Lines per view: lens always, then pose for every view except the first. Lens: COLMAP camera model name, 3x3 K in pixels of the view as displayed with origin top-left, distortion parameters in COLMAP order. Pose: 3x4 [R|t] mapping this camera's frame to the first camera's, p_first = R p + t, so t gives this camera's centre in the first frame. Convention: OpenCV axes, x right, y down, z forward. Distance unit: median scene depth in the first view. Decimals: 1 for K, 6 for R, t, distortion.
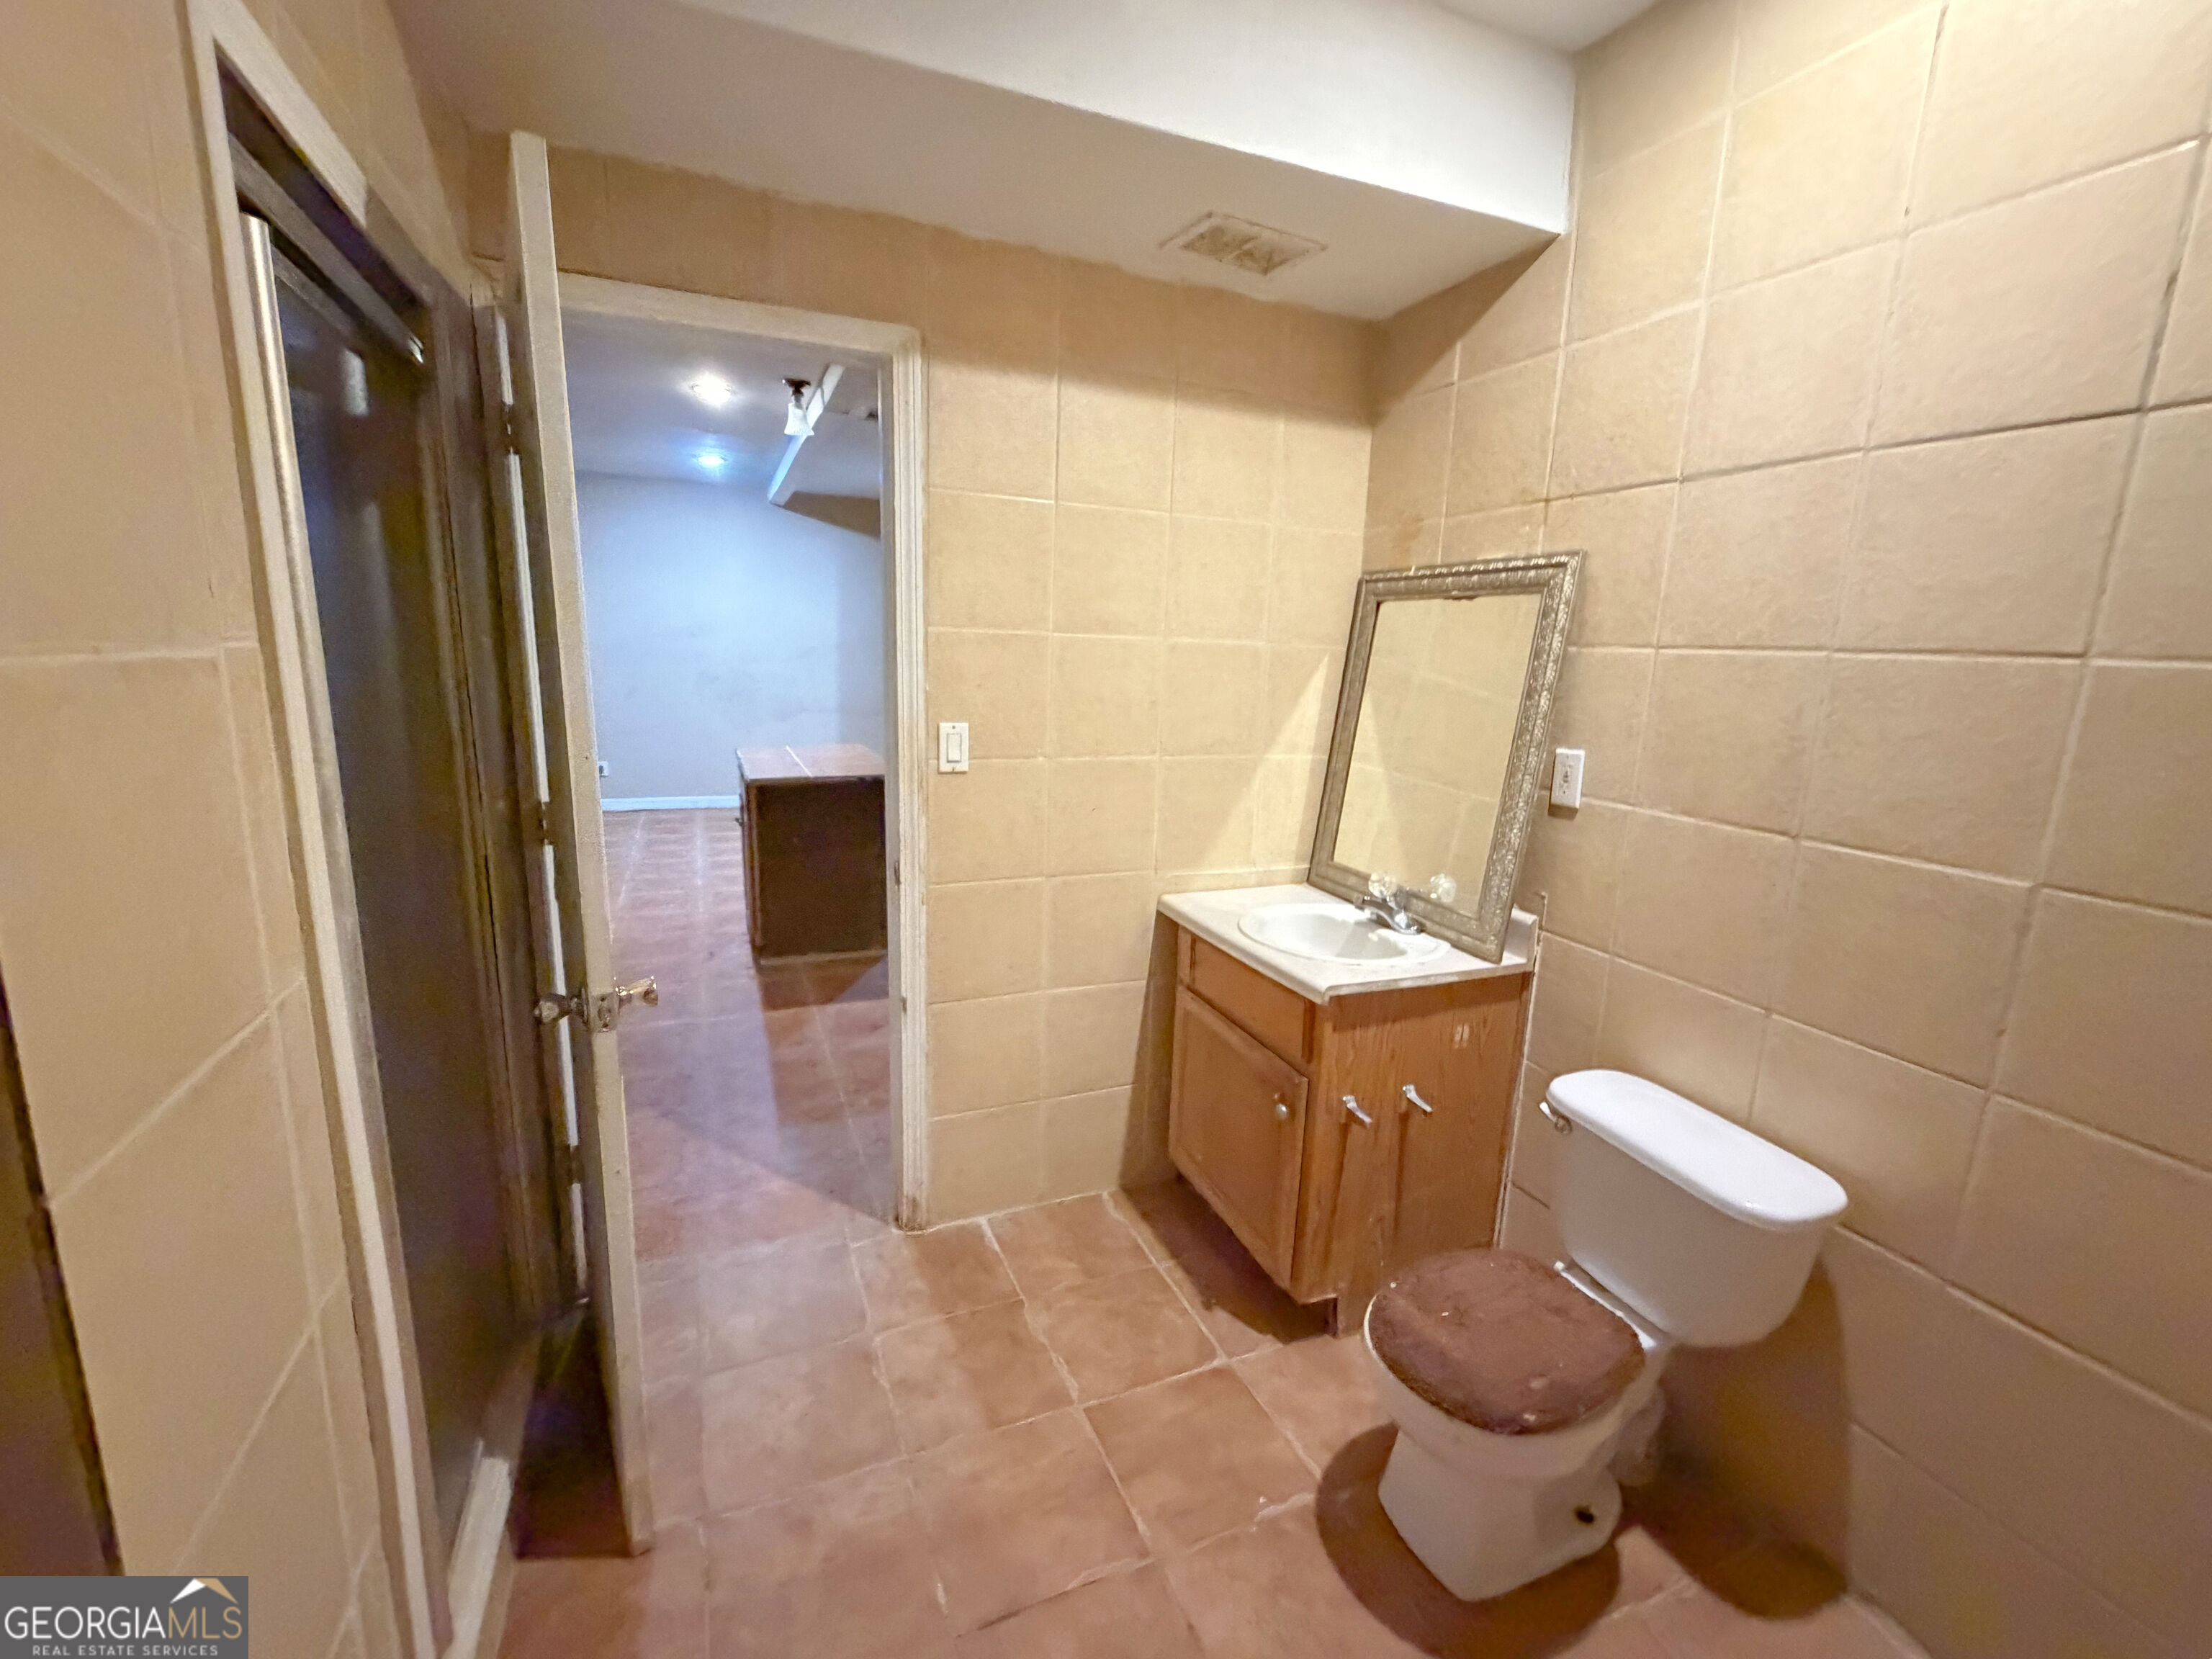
lens RADIAL K [[938.5, 0, 1080.7], [0, 938.5, 824.7], [0, 0, 1]] dist [0.008687, 0.000041]
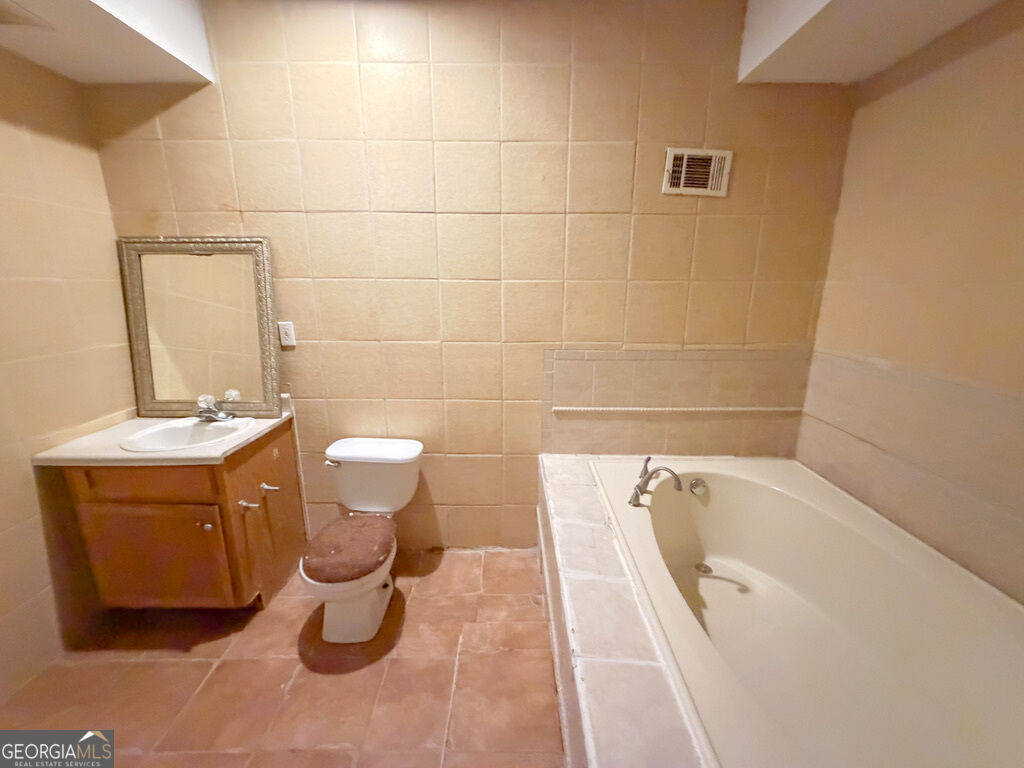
lens RADIAL K [[409.2, 0, 507.7], [0, 409.2, 381.3], [0, 0, 1]] dist [0.006980, 0.000208]
pose [[0.387895, -0.245523, 0.888401, -0.213821], [0.186430, 0.964845, 0.185250, -0.021344], [-0.902652, 0.093766, 0.420032, 0.066355]]
